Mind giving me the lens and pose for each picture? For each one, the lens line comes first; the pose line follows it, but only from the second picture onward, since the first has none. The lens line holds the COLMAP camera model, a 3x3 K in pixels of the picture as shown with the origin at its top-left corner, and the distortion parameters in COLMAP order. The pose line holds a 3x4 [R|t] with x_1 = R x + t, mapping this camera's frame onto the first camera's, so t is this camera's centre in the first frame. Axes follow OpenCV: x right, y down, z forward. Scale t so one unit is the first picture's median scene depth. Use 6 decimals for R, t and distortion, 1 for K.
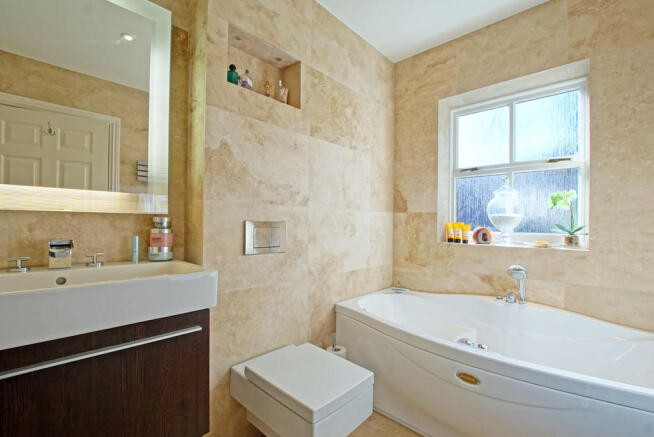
lens RADIAL K [[293.2, 0, 327.0], [0, 293.2, 225.0], [0, 0, 1]] dist [-0.024025, -0.000225]
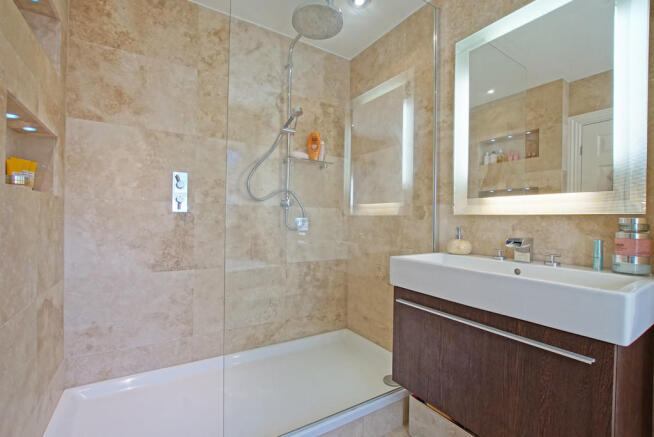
lens RADIAL K [[293.2, 0, 327.0], [0, 293.2, 225.0], [0, 0, 1]] dist [-0.024025, -0.000225]
pose [[-0.267878, -0.000402, -0.963453, 0.400644], [-0.018494, 0.999818, 0.004725, 0.004046], [0.963275, 0.019084, -0.267836, 0.444192]]
